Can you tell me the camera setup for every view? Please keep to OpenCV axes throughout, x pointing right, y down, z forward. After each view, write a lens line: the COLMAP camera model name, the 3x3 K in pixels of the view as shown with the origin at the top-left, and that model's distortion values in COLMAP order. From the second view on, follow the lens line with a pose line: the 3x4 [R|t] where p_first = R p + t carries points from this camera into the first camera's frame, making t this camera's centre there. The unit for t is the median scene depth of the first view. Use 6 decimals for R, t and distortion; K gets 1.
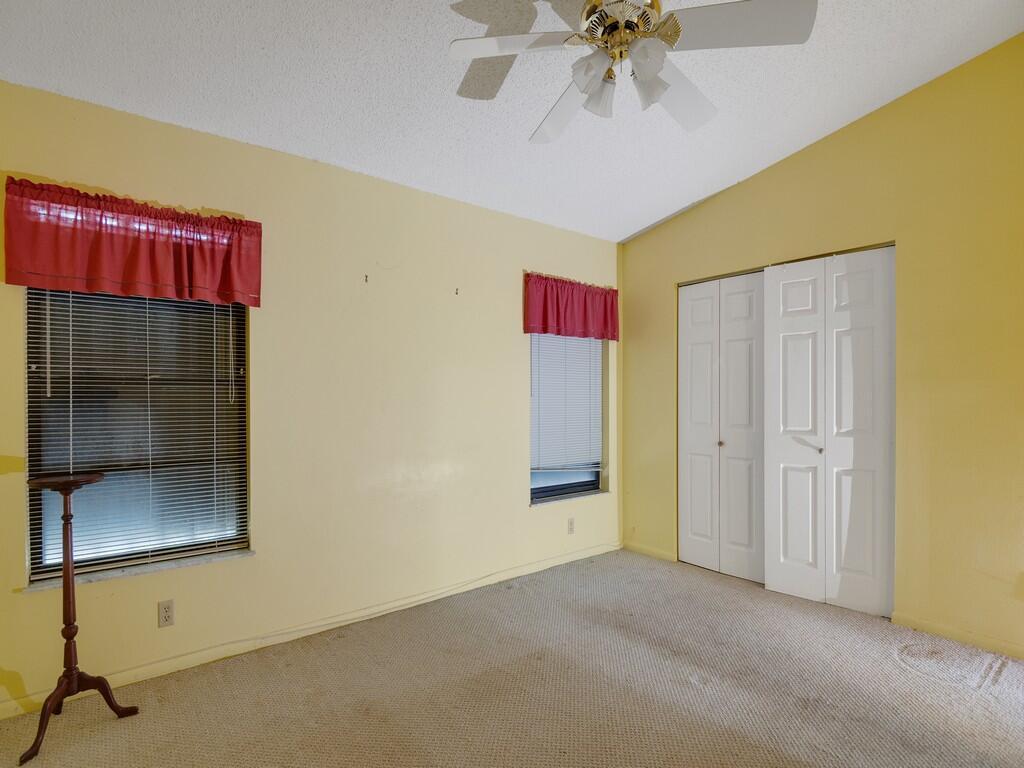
lens RADIAL K [[519.1, 0, 512.1], [0, 519.1, 394.4], [0, 0, 1]] dist [-0.019687, -0.000217]
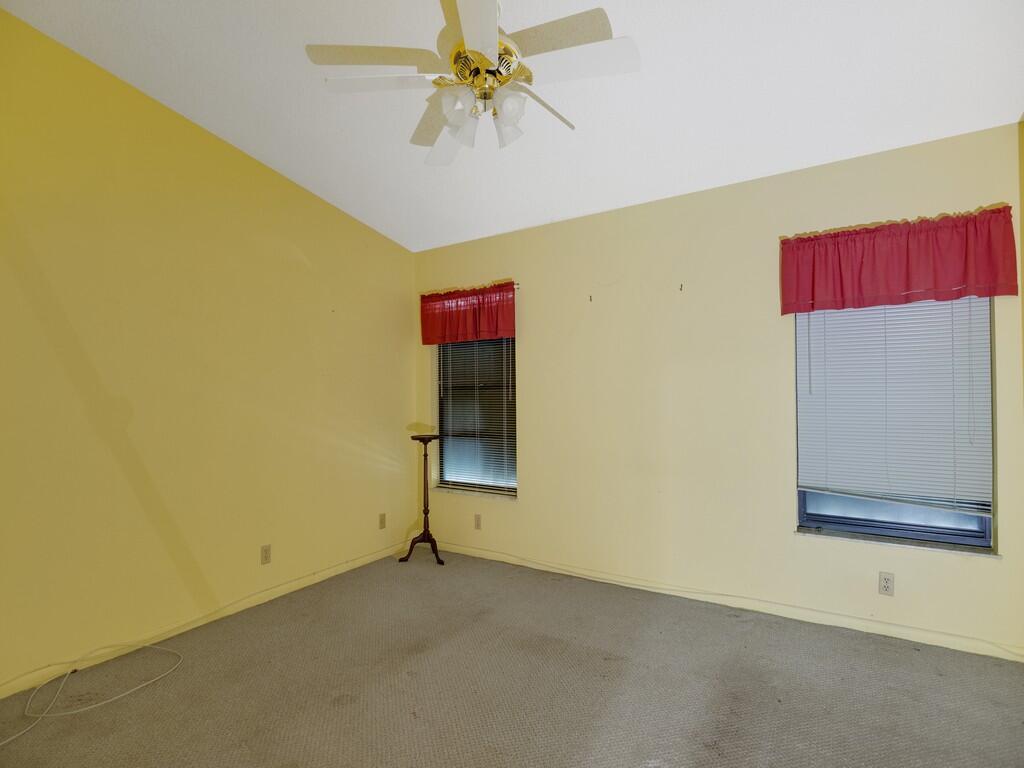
lens RADIAL K [[505.4, 0, 508.0], [0, 505.4, 384.1], [0, 0, 1]] dist [-0.017065, -0.000727]
pose [[0.329995, -0.025578, -0.943636, 0.889868], [0.011142, 0.999669, -0.023200, 0.003849], [0.943917, -0.002858, 0.330171, 0.489296]]
